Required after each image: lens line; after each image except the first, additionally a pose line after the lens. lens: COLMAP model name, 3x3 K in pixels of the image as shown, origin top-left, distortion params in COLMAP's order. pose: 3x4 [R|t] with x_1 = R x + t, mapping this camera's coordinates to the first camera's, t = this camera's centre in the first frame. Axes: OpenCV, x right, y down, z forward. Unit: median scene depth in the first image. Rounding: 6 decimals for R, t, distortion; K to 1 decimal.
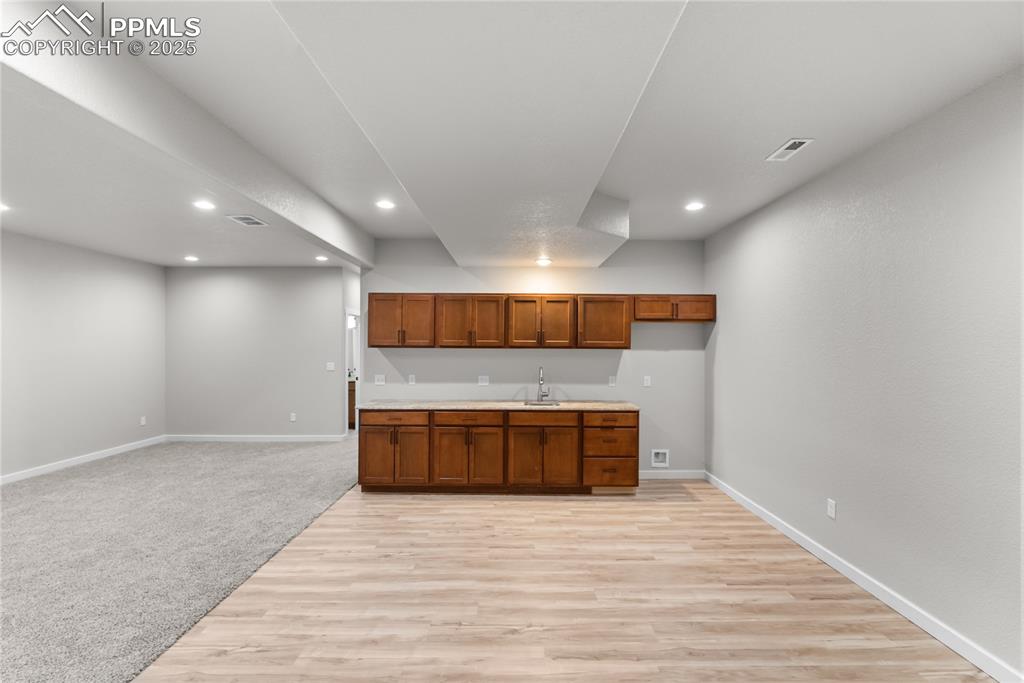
lens RADIAL K [[459.2, 0, 514.6], [0, 459.2, 341.9], [0, 0, 1]] dist [-0.002415, 0.000035]
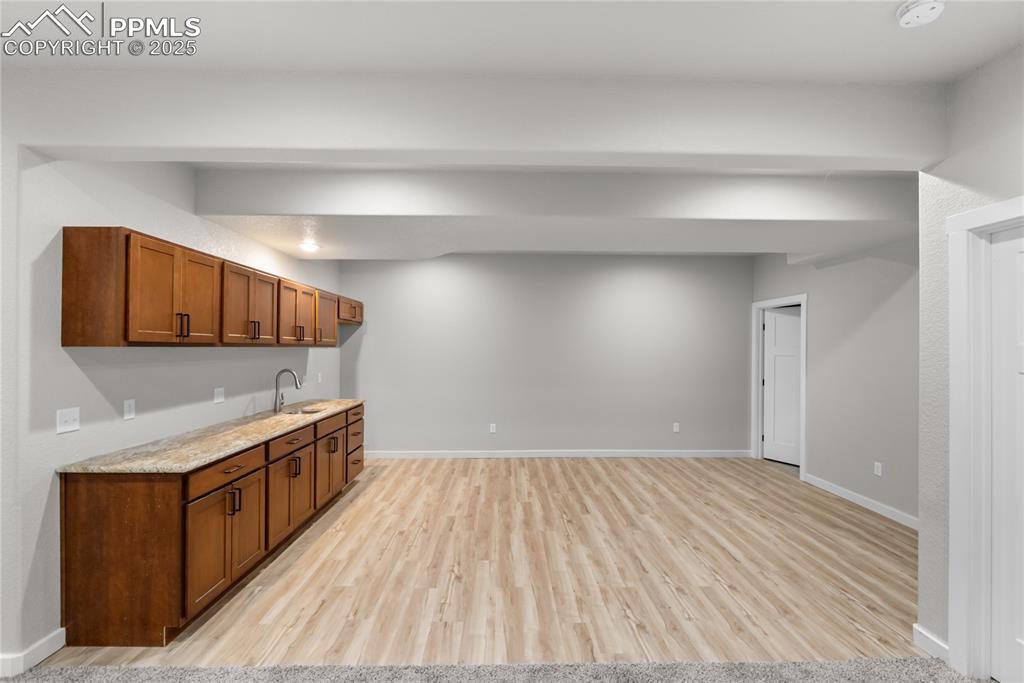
lens RADIAL K [[459.2, 0, 518.0], [0, 459.2, 345.2], [0, 0, 1]] dist [-0.002415, 0.000035]
pose [[-0.053107, 0.000599, 0.998589, -1.077680], [-0.012544, 0.999921, -0.001267, 0.009857], [-0.998510, -0.012593, -0.053096, 0.854080]]
